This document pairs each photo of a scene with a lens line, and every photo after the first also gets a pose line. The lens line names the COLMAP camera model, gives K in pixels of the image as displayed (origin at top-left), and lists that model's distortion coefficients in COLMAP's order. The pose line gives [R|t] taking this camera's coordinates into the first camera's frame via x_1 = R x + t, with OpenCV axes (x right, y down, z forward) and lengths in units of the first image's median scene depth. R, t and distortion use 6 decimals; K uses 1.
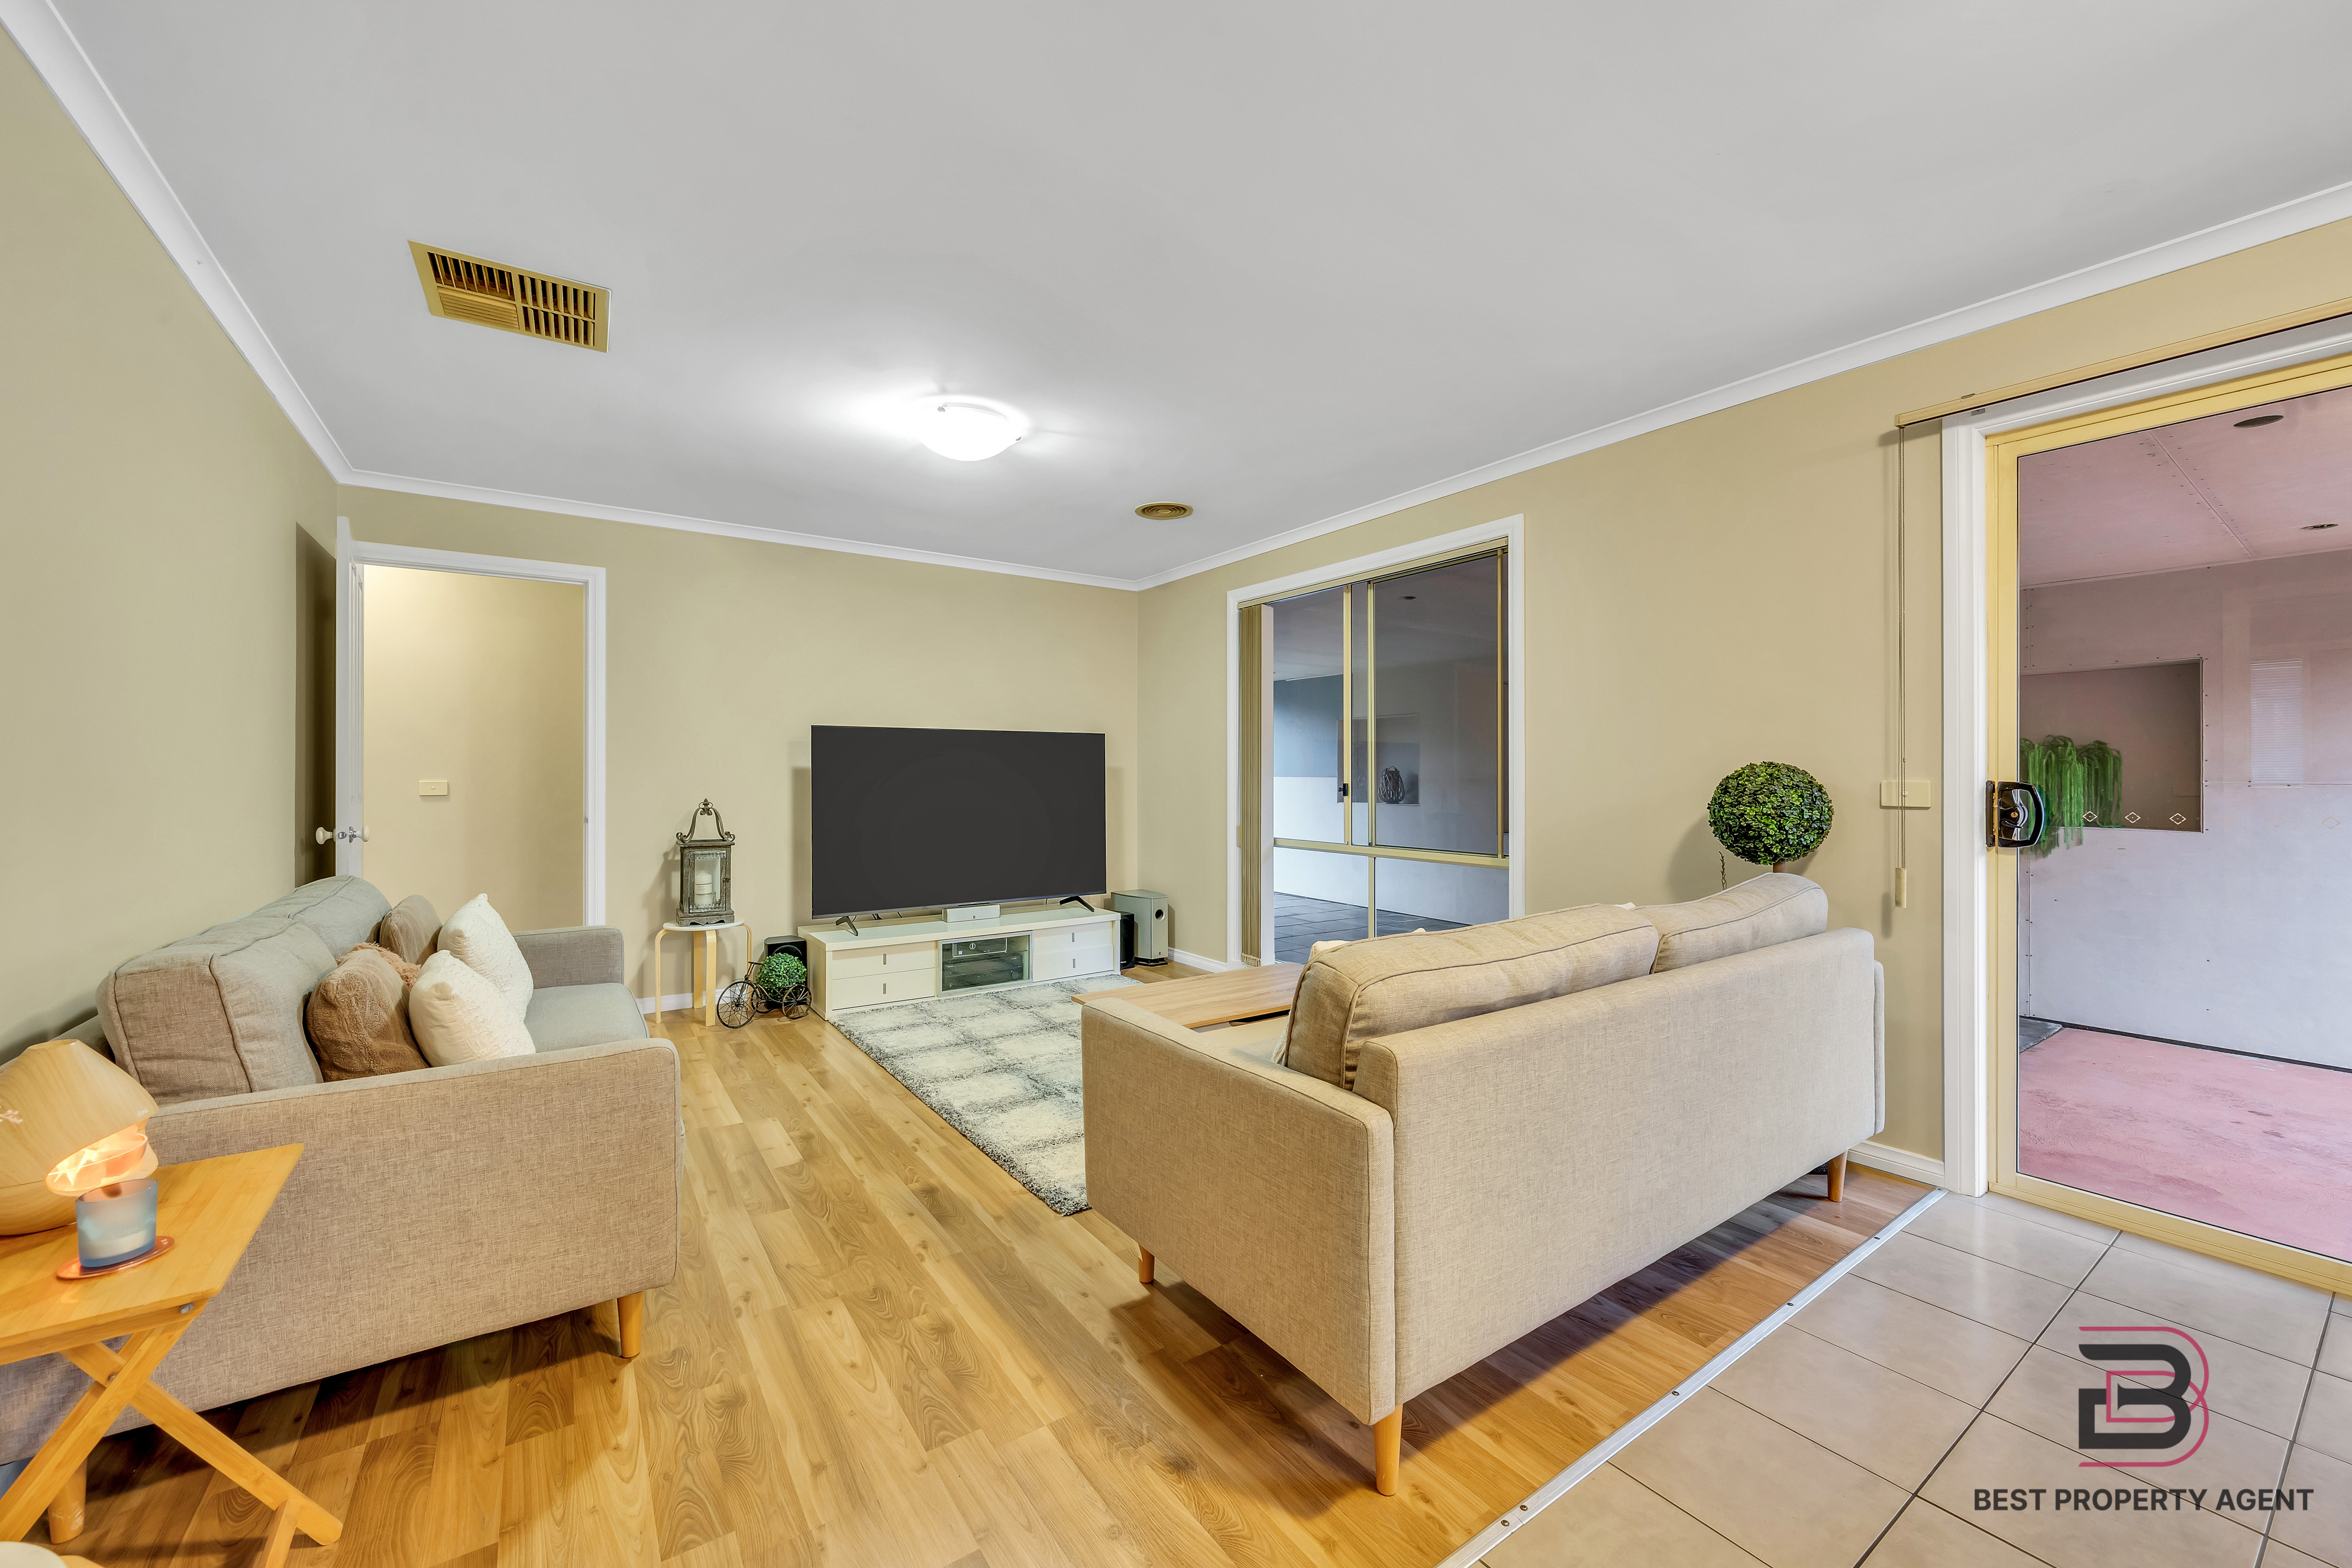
lens RADIAL K [[905.0, 0, 1181.9], [0, 905.0, 773.6], [0, 0, 1]] dist [-0.000284, -0.000260]
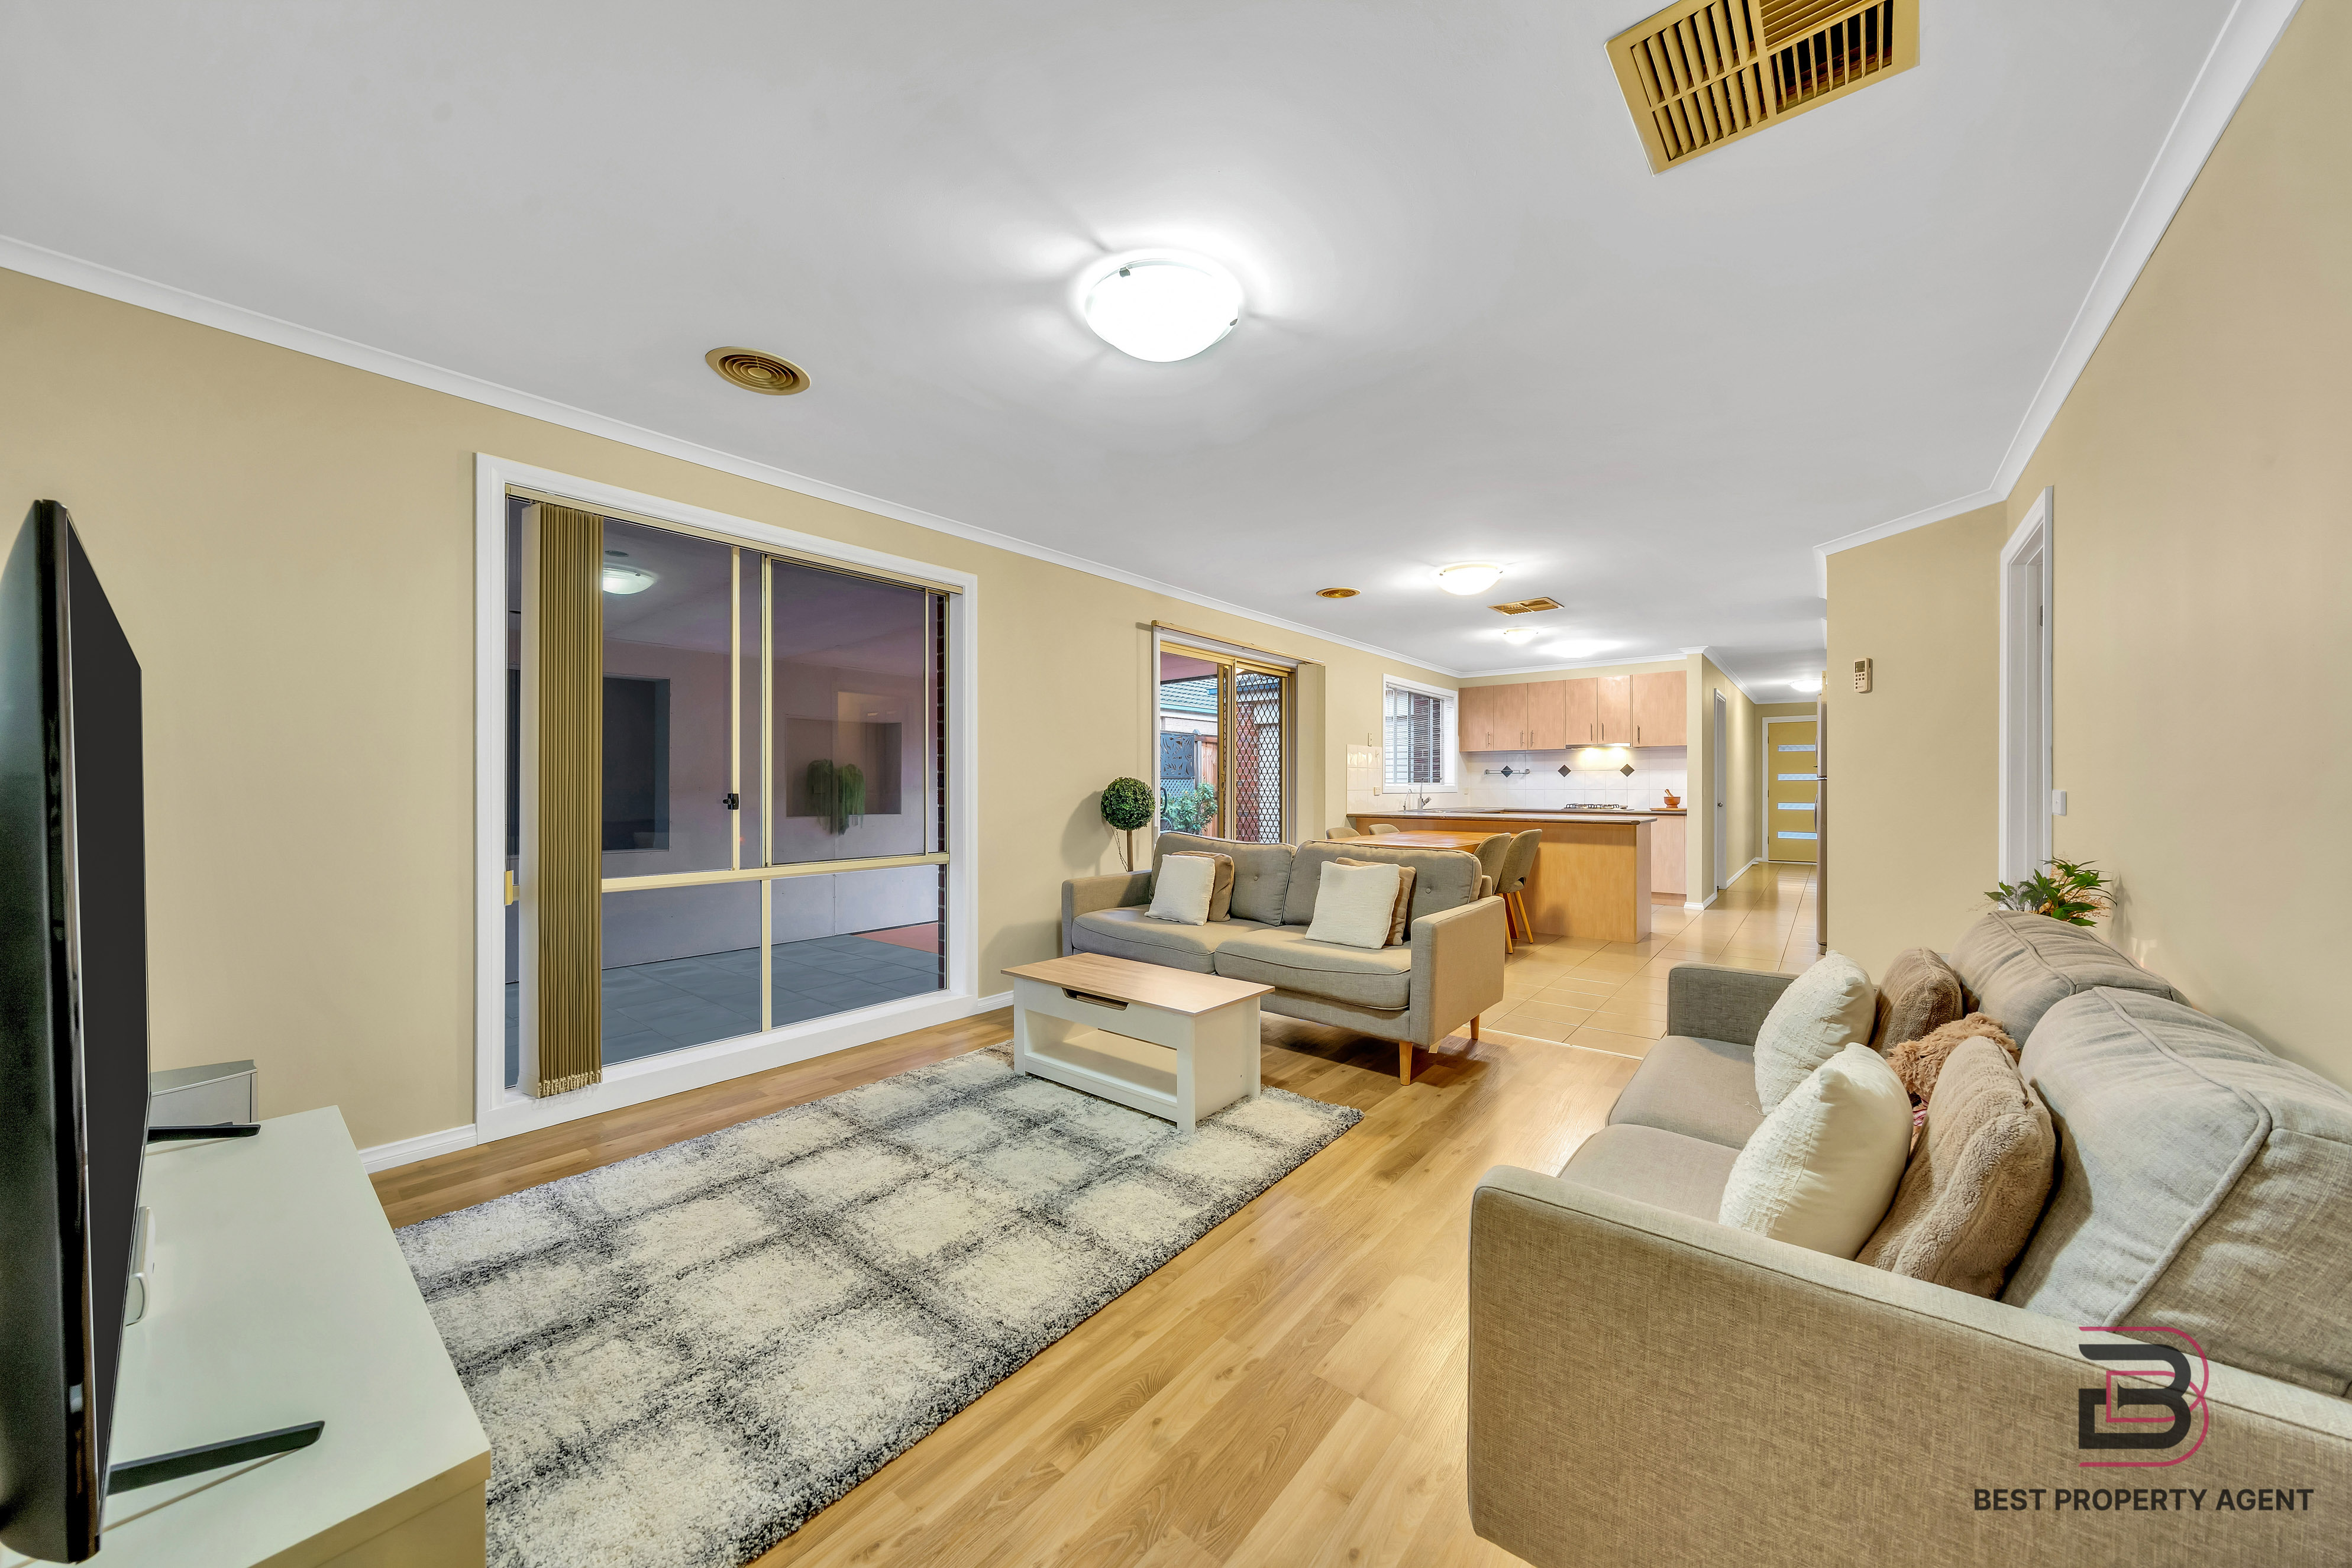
lens RADIAL K [[812.4, 0, 1176.0], [0, 812.4, 784.0], [0, 0, 1]] dist [-0.000147, 0.000009]
pose [[-0.269867, 0.002023, 0.962896, -0.767124], [0.003372, 0.999994, -0.001156, 0.005537], [-0.962892, 0.002935, -0.269872, 1.016280]]
